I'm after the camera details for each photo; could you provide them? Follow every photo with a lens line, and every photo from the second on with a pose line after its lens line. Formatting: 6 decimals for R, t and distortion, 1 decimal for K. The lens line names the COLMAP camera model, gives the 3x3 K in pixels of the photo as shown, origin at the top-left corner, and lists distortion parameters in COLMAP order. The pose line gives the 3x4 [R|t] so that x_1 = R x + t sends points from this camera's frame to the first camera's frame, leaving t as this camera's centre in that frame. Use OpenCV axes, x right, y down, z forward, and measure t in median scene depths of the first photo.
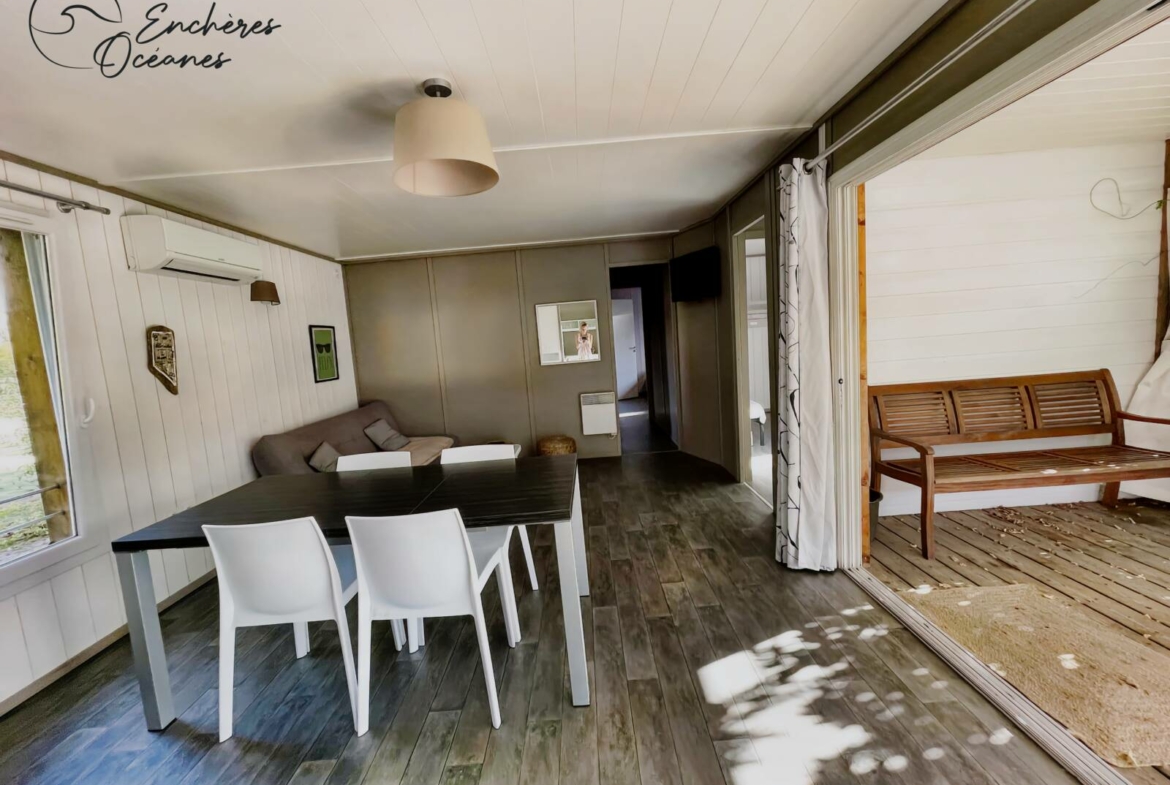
lens RADIAL K [[474.3, 0, 585.2], [0, 474.3, 387.3], [0, 0, 1]] dist [0.000736, -0.000012]
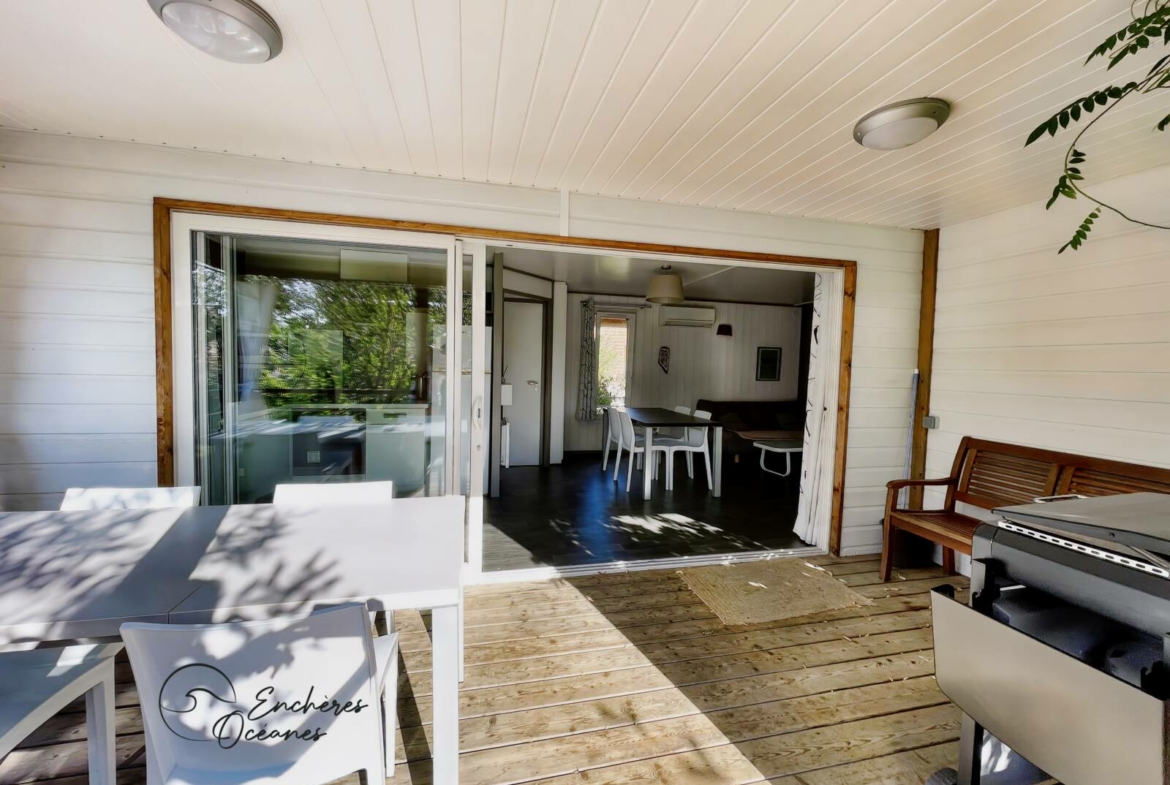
lens RADIAL K [[474.3, 0, 585.2], [0, 474.3, 387.3], [0, 0, 1]] dist [0.000736, -0.000012]
pose [[0.227168, 0.123681, -0.965970, 2.065471], [-0.138891, 0.985878, 0.093567, -0.127771], [0.963901, 0.112909, 0.241138, -0.011849]]
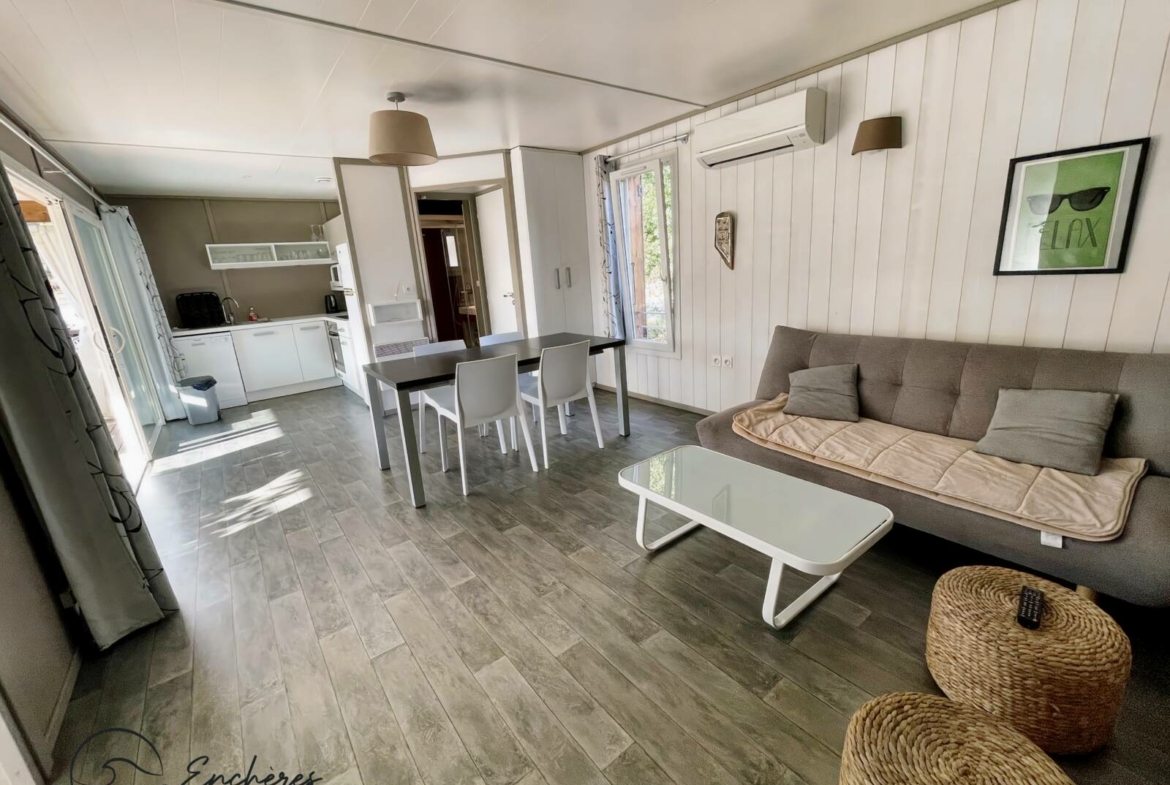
lens RADIAL K [[474.3, 0, 585.2], [0, 474.3, 387.3], [0, 0, 1]] dist [0.000736, -0.000012]
pose [[-0.780618, 0.280736, -0.558411, 0.296036], [0.064396, 0.924817, 0.374922, -0.268411], [0.621682, 0.256711, -0.740007, 2.484310]]
